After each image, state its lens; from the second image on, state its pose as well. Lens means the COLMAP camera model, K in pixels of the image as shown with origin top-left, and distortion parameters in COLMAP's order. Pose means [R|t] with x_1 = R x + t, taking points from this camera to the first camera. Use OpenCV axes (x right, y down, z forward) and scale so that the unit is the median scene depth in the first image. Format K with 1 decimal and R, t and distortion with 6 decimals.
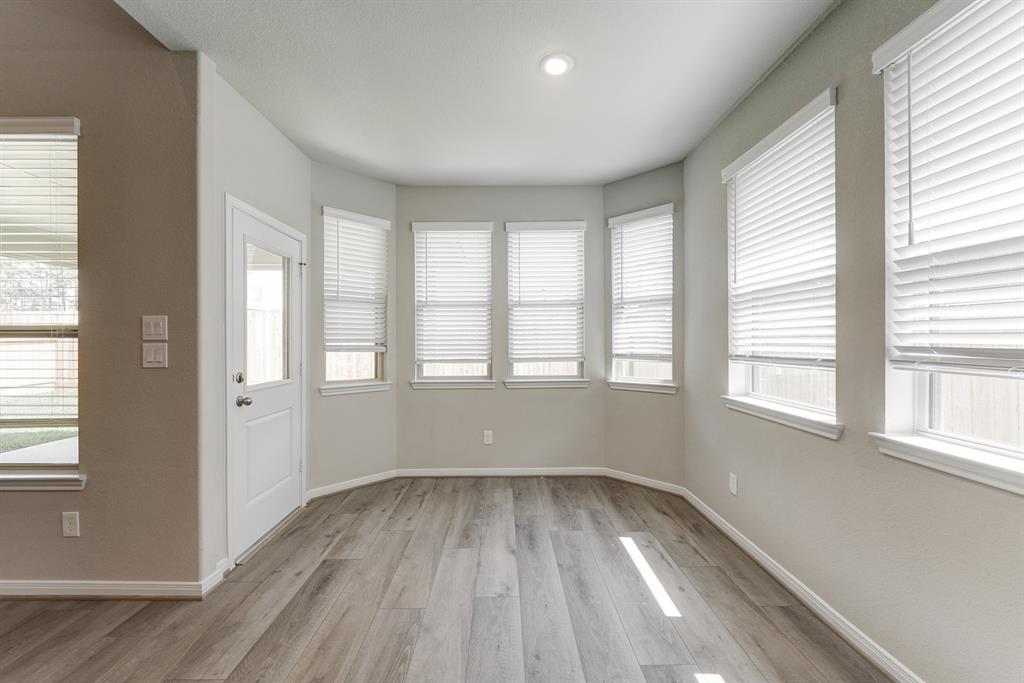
lens RADIAL K [[416.8, 0, 514.5], [0, 416.8, 343.5], [0, 0, 1]] dist [0.001980, -0.003455]
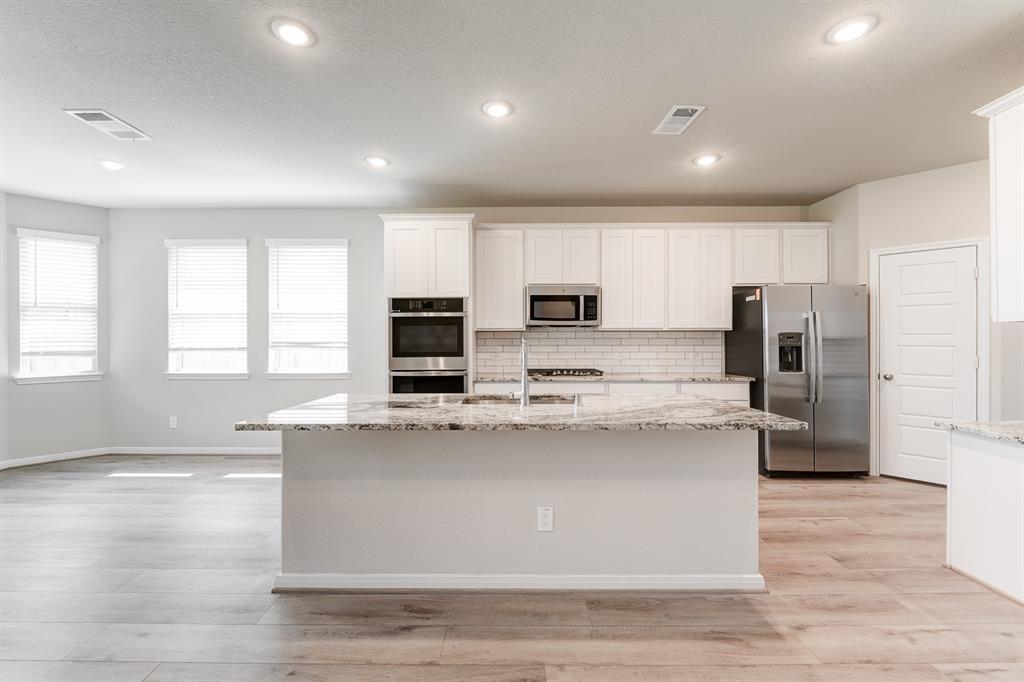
lens RADIAL K [[416.8, 0, 505.4], [0, 416.8, 338.3], [0, 0, 1]] dist [0.001980, -0.003455]
pose [[0.024276, 0.003355, 0.999700, -0.871702], [0.008826, 0.999955, -0.003570, 0.003574], [-0.999666, 0.008910, 0.024245, -0.315852]]
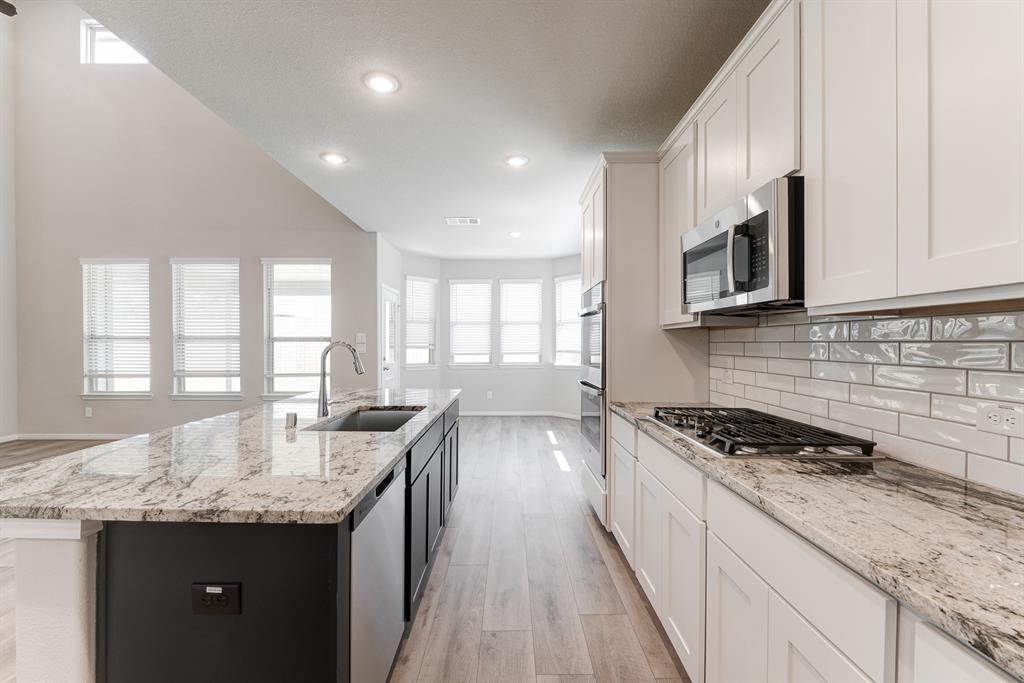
lens RADIAL K [[385.0, 0, 505.3], [0, 385.0, 348.6], [0, 0, 1]] dist [-0.003219, -0.000294]
pose [[0.999508, 0.002041, -0.031297, 0.067751], [-0.001802, 0.999969, 0.007658, 0.005122], [0.031311, -0.007598, 0.999481, -0.789821]]
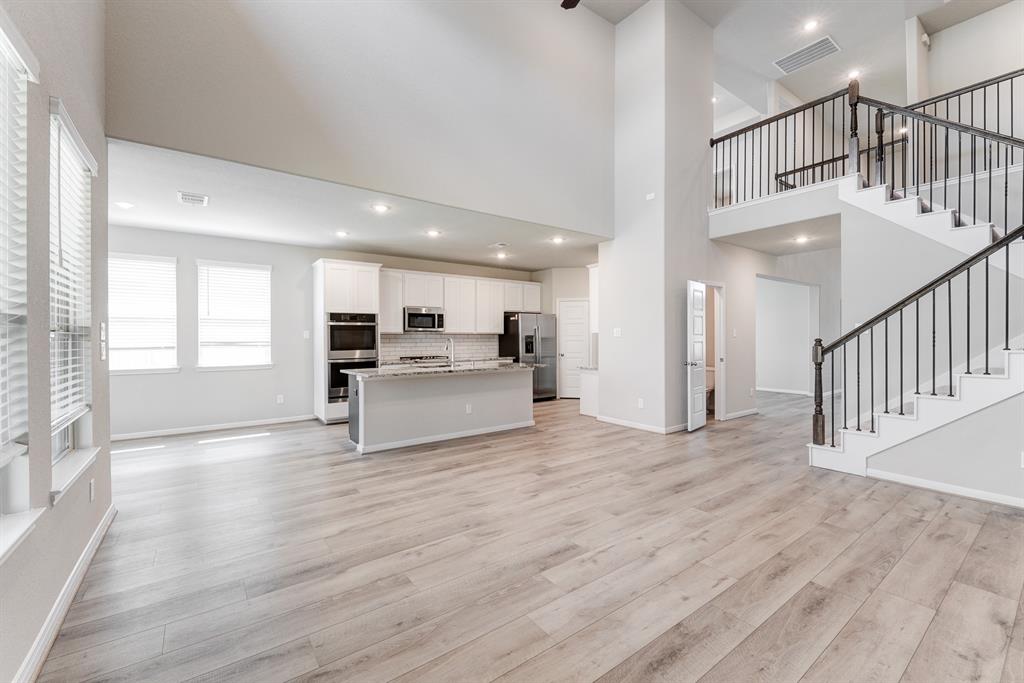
lens RADIAL K [[416.8, 0, 507.5], [0, 416.8, 337.8], [0, 0, 1]] dist [0.001980, -0.003455]
pose [[-0.572288, 0.004509, 0.820040, -1.599115], [0.011276, 0.999934, 0.002371, -0.001761], [-0.819975, 0.010604, -0.572301, 0.391675]]
